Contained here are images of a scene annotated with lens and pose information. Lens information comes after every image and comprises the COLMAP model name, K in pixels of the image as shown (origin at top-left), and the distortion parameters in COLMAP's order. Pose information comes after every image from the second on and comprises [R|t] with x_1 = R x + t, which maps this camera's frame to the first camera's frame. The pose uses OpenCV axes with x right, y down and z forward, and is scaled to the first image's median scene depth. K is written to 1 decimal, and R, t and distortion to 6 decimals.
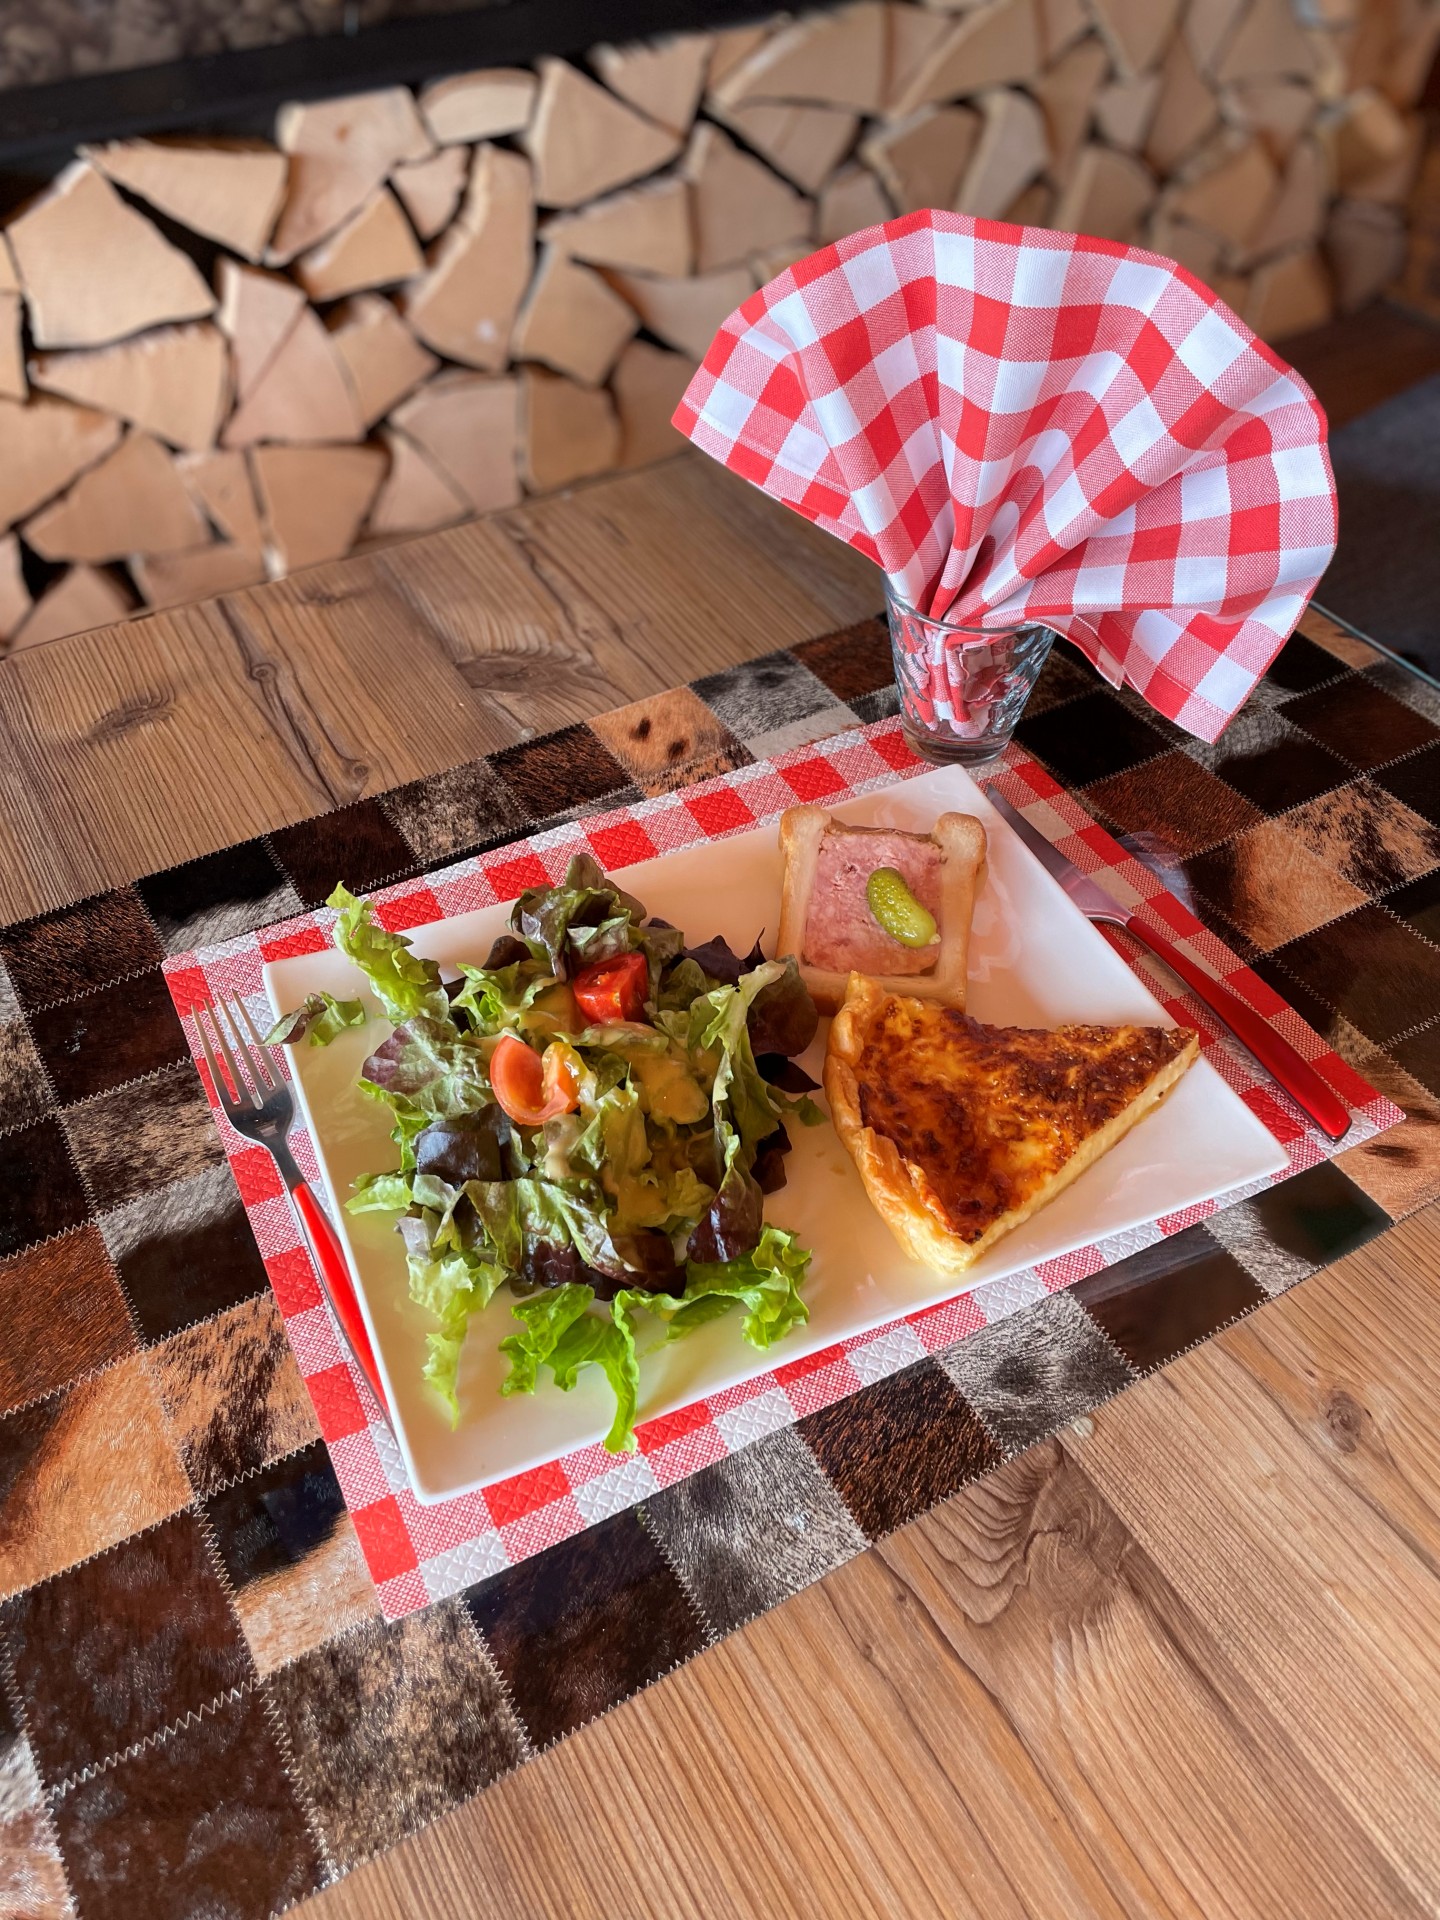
lens RADIAL K [[1473.4, 0, 718.9], [0, 1473.4, 962.0], [0, 0, 1]] dist [0.061810, -0.095049]
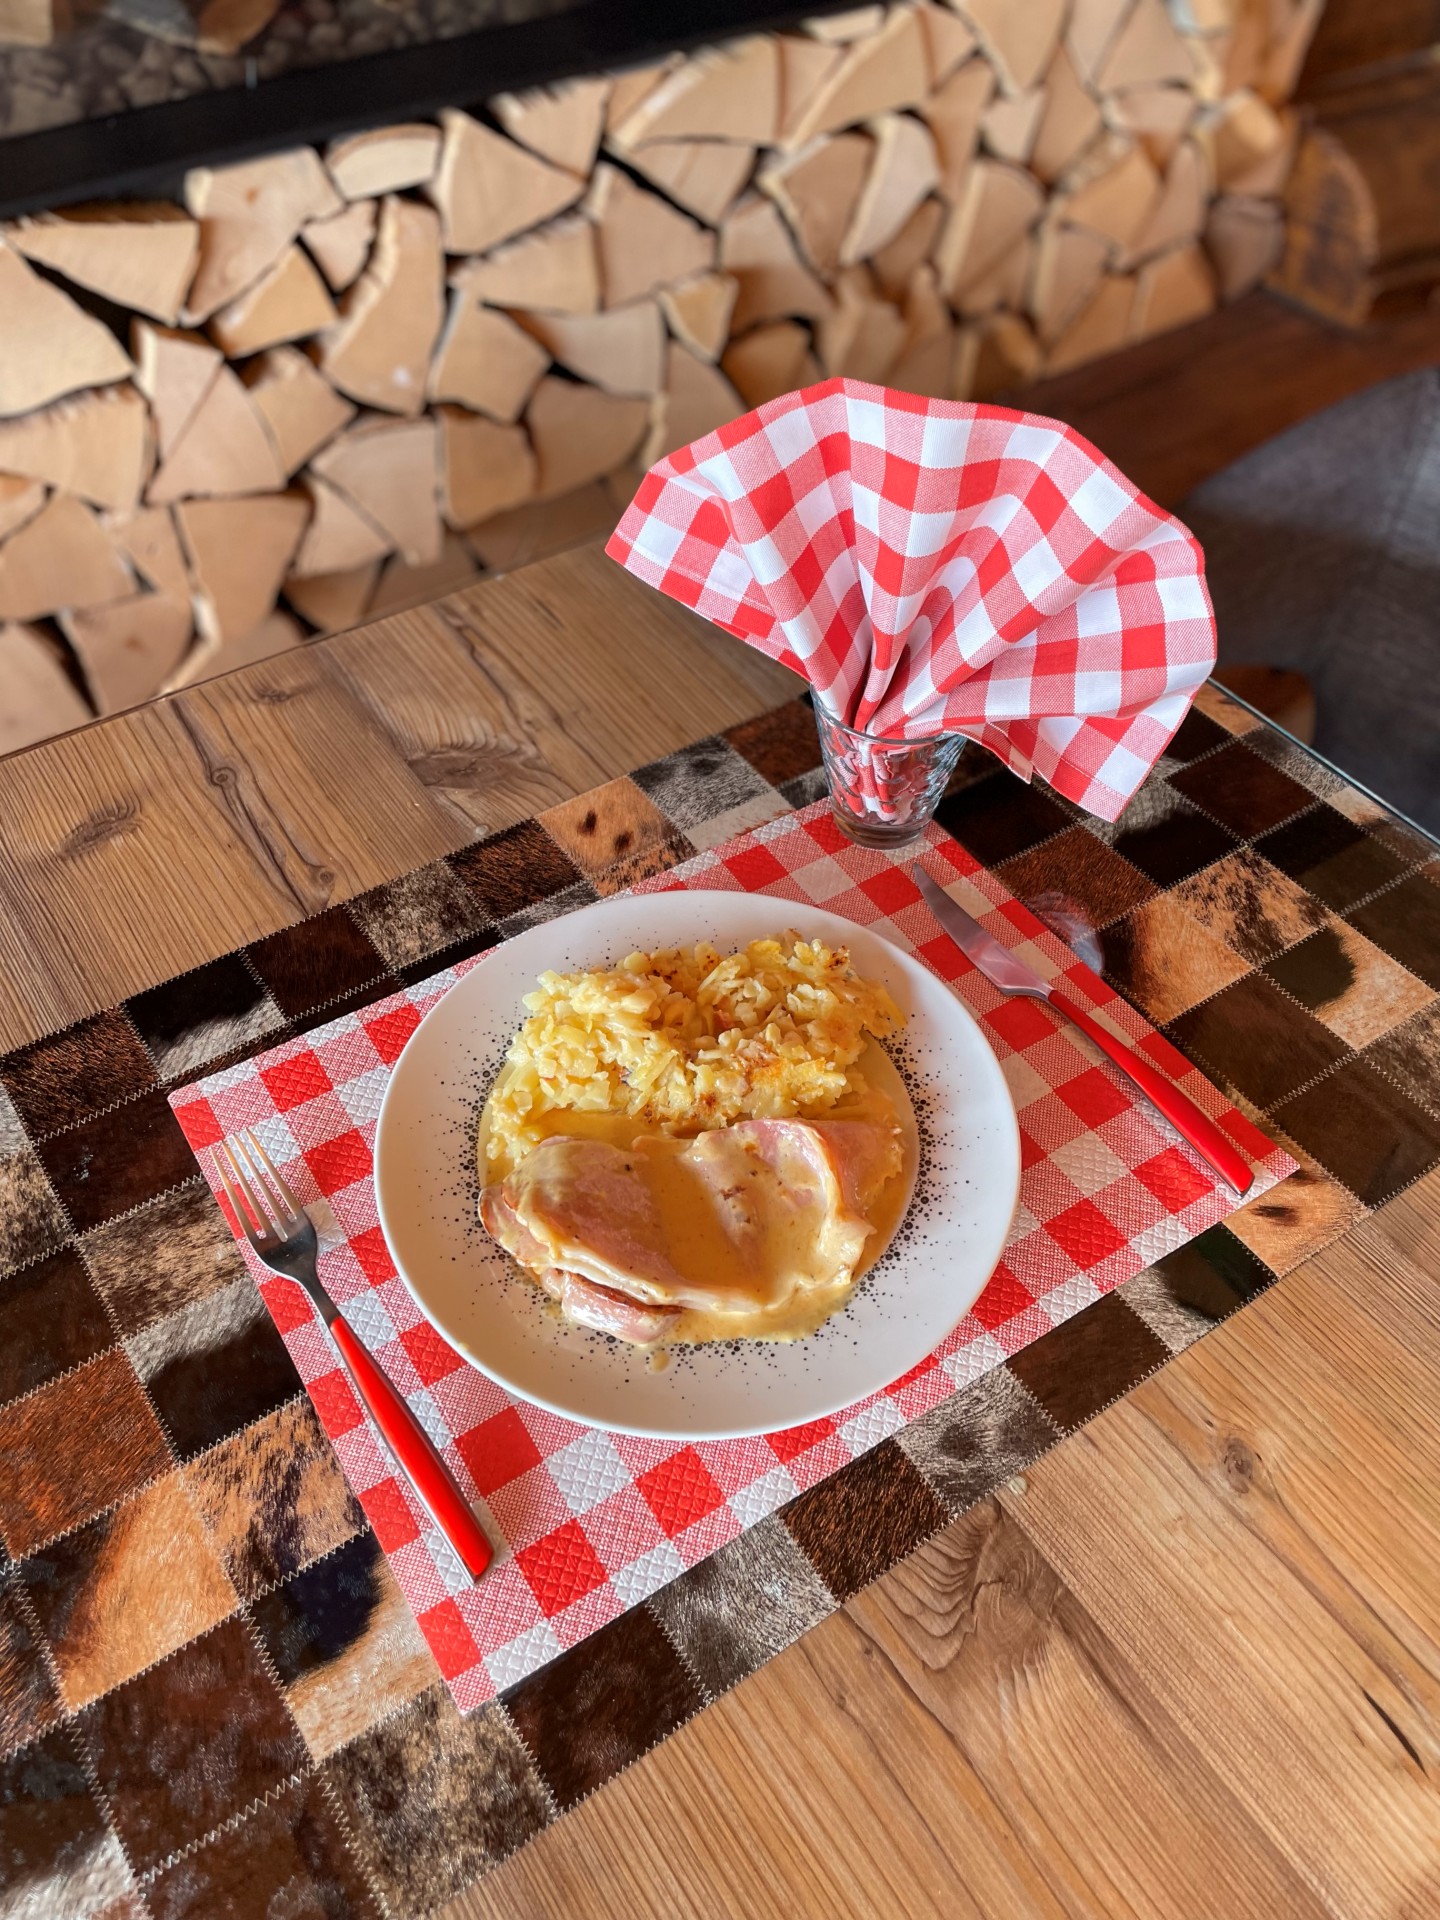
lens RADIAL K [[1473.4, 0, 722.1], [0, 1473.4, 958.8], [0, 0, 1]] dist [0.061810, -0.095049]
pose [[0.997414, -0.042736, 0.057789, -0.024835], [0.040145, 0.998168, 0.045263, -0.120065], [-0.059618, -0.042826, 0.997302, -0.090628]]
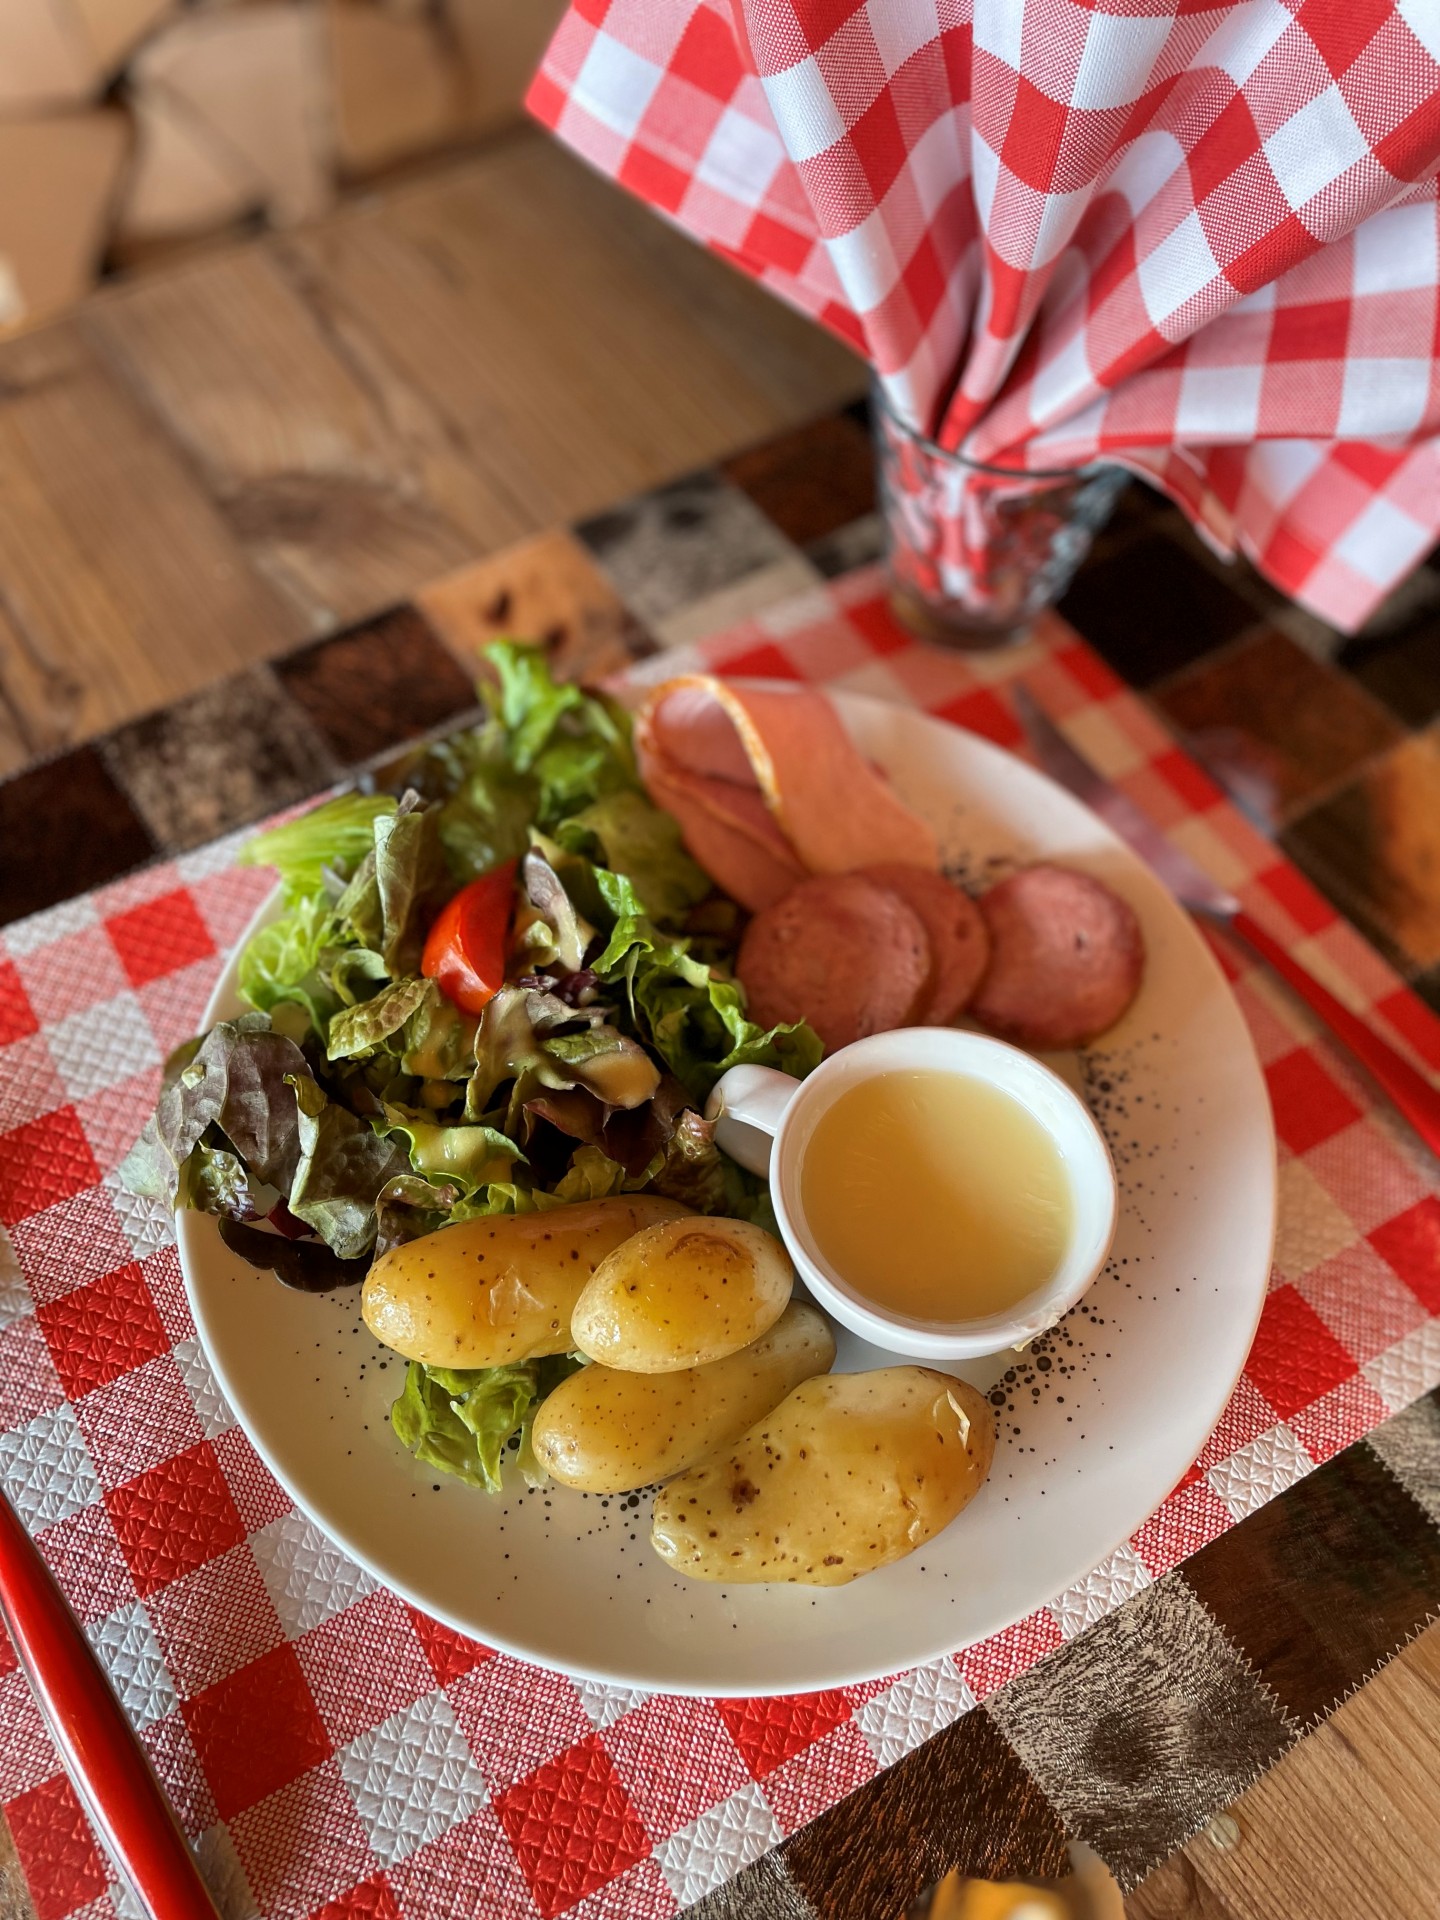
lens RADIAL K [[1473.4, 0, 702.3], [0, 1473.4, 980.4], [0, 0, 1]] dist [0.061810, -0.095049]
pose [[0.997507, -0.037169, 0.059989, -0.008157], [0.023362, 0.976048, 0.216298, -0.156707], [-0.066592, -0.214358, 0.974483, 0.349260]]
